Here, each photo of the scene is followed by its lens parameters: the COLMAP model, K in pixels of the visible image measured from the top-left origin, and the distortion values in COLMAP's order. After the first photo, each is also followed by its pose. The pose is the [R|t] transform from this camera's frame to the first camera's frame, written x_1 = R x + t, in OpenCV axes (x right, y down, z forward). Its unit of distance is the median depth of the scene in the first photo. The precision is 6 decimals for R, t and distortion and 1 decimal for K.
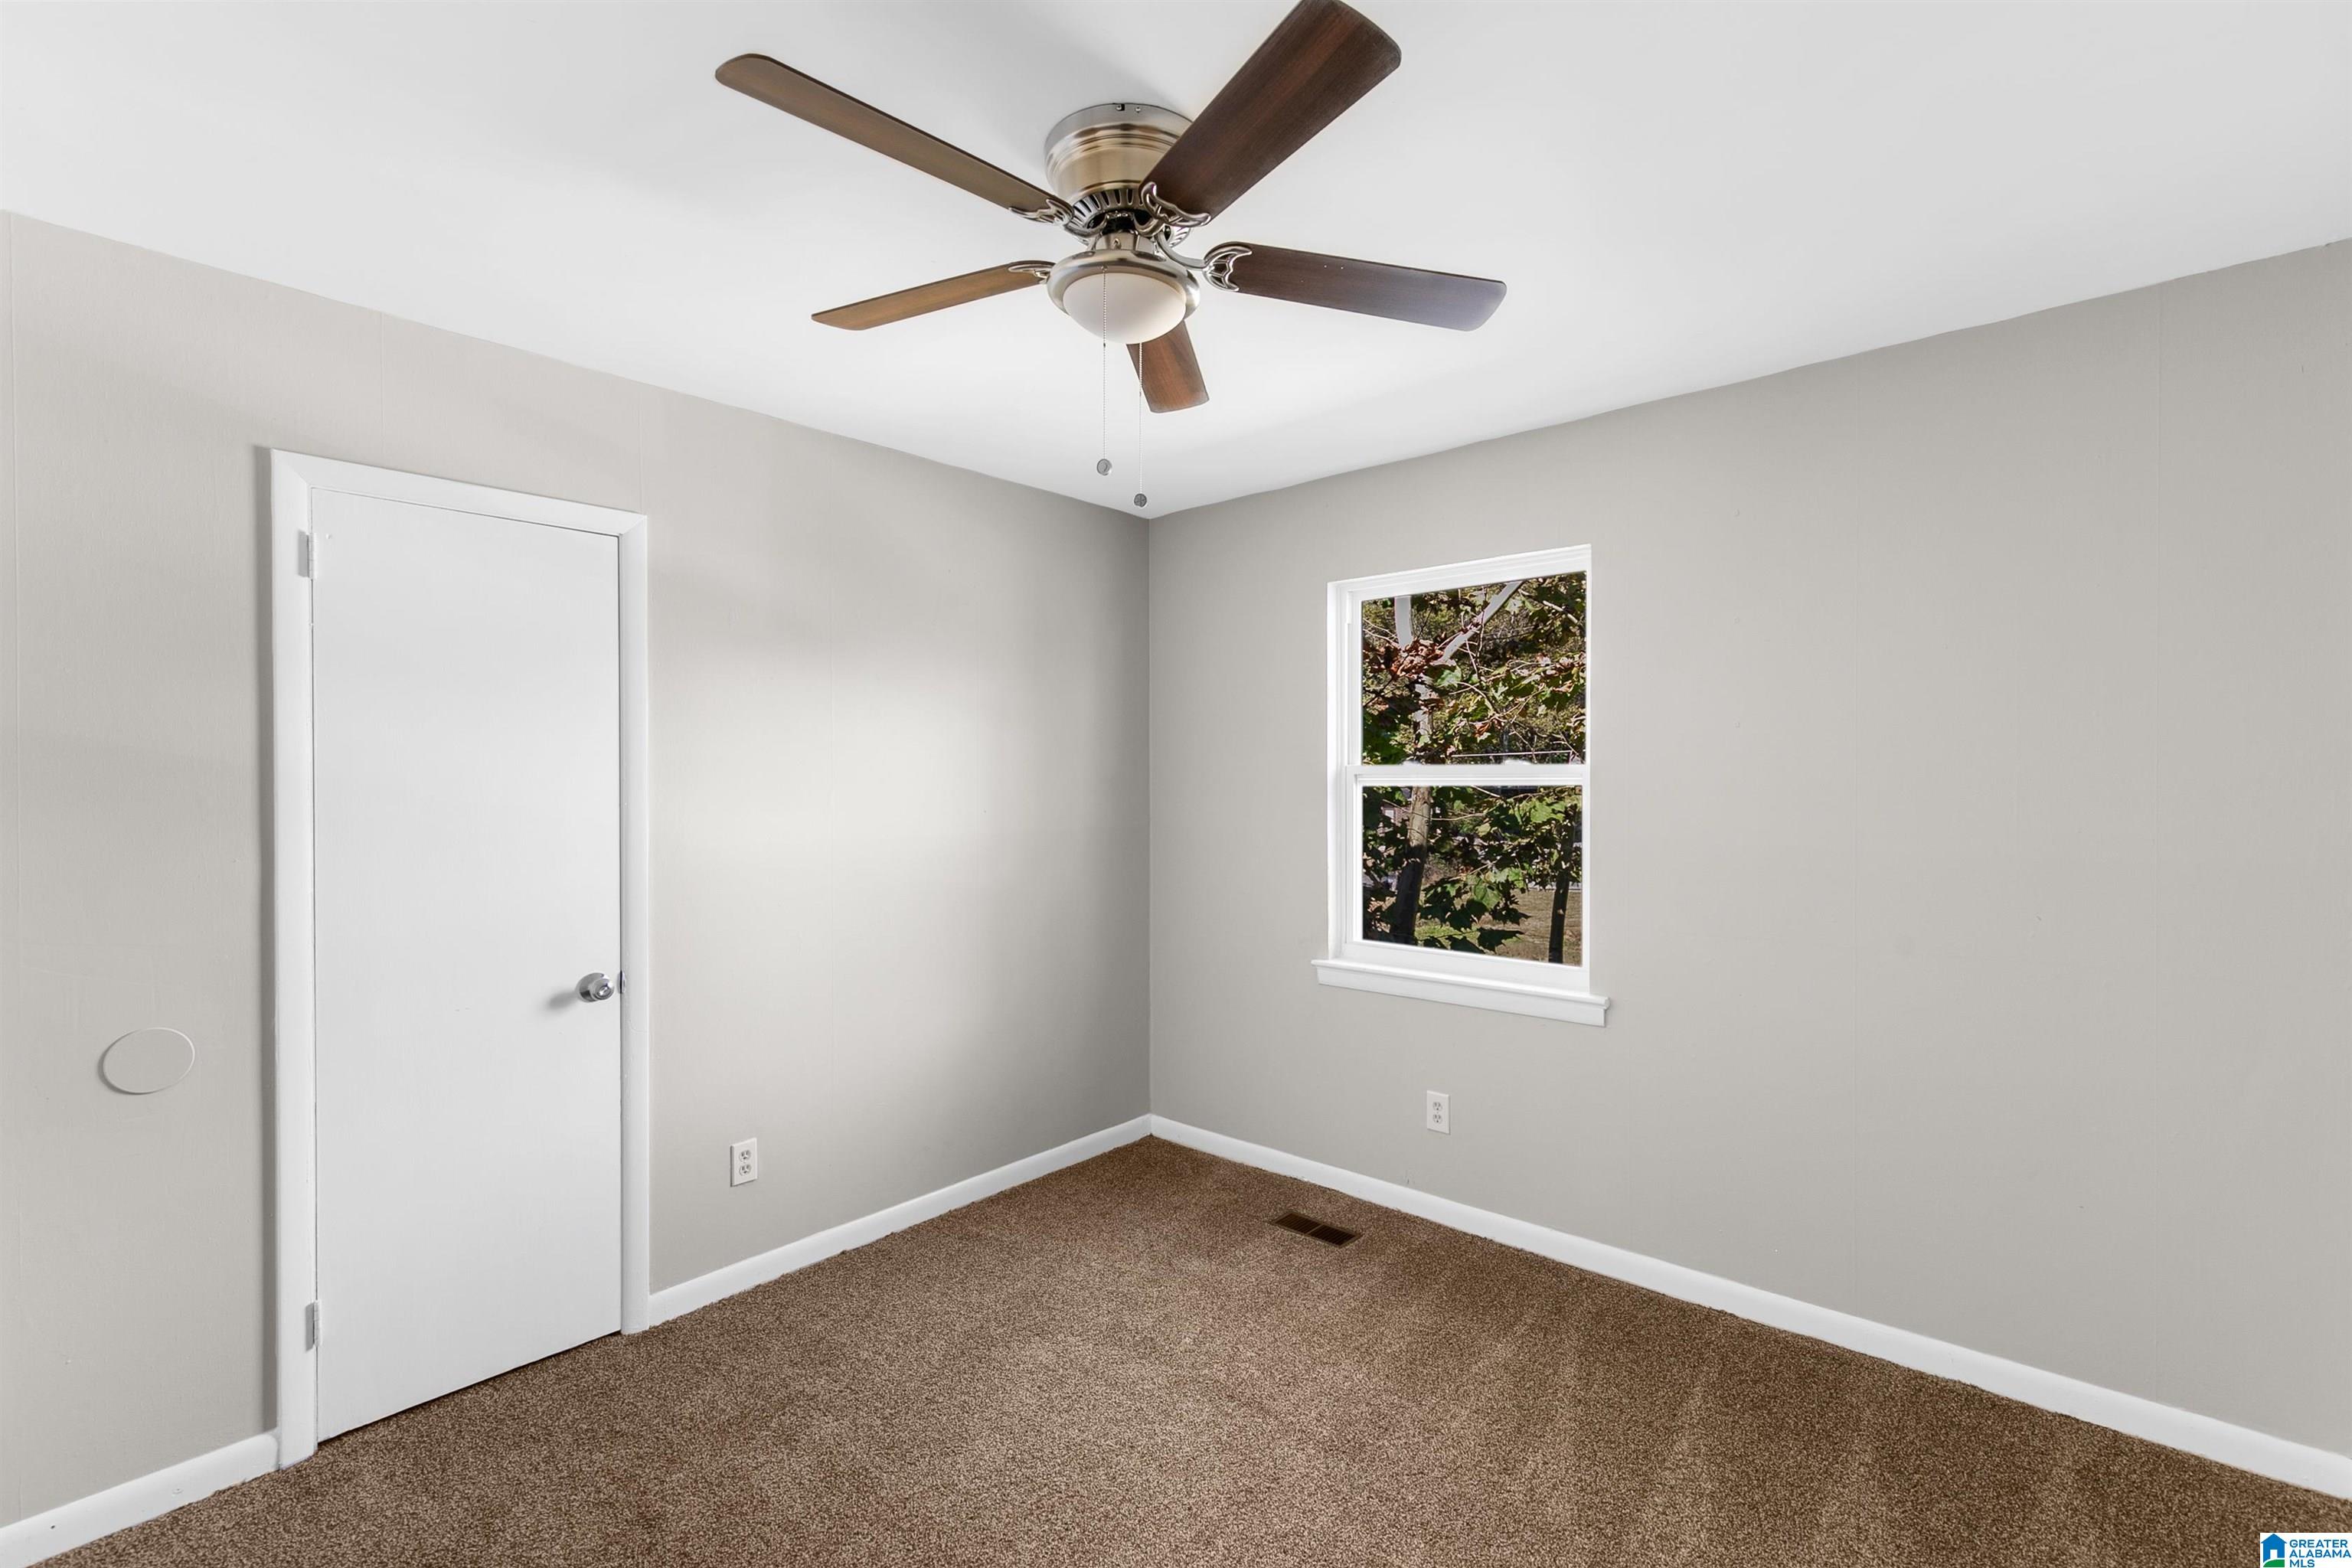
lens RADIAL K [[1034.0, 0, 1176.0], [0, 1034.0, 784.0], [0, 0, 1]] dist [-0.000674, -0.000177]
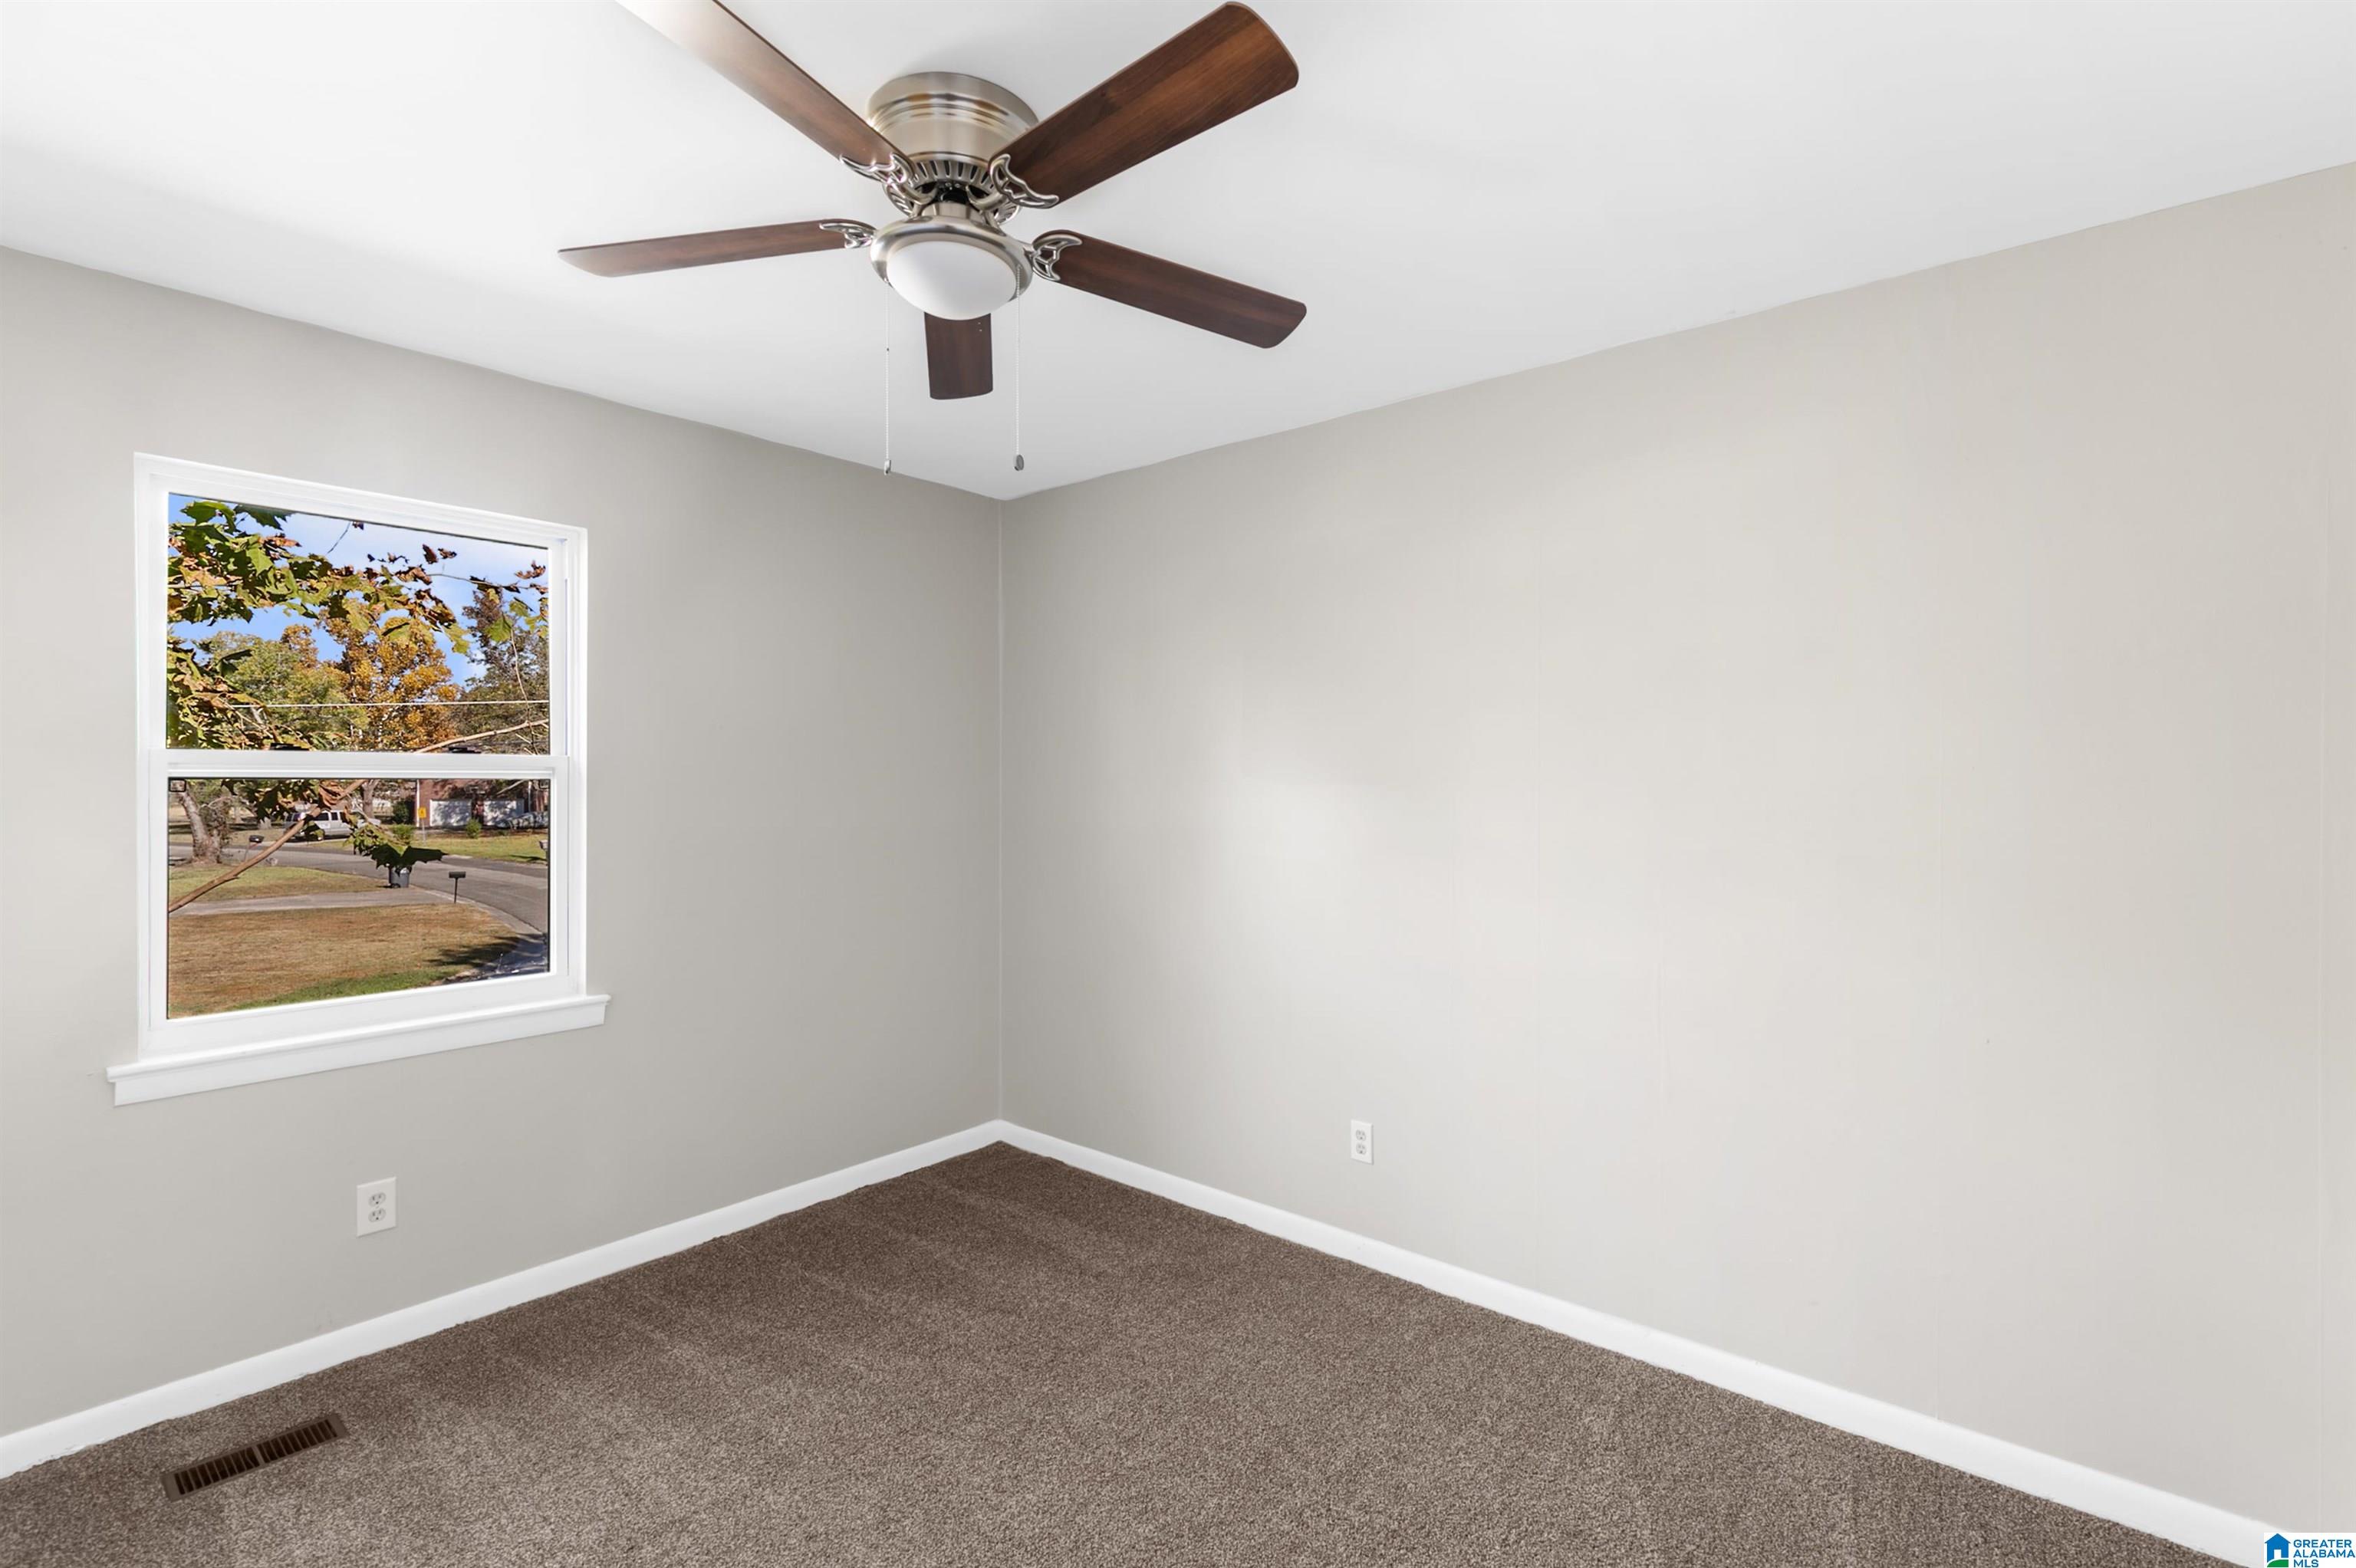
lens RADIAL K [[1076.6, 0, 1178.0], [0, 1076.6, 784.0], [0, 0, 1]] dist [0.003607, 0.000719]
pose [[-0.018111, -0.009908, 0.999787, -0.614495], [-0.002700, 0.999948, 0.009861, -0.005688], [-0.999832, -0.002520, -0.018137, 0.468386]]
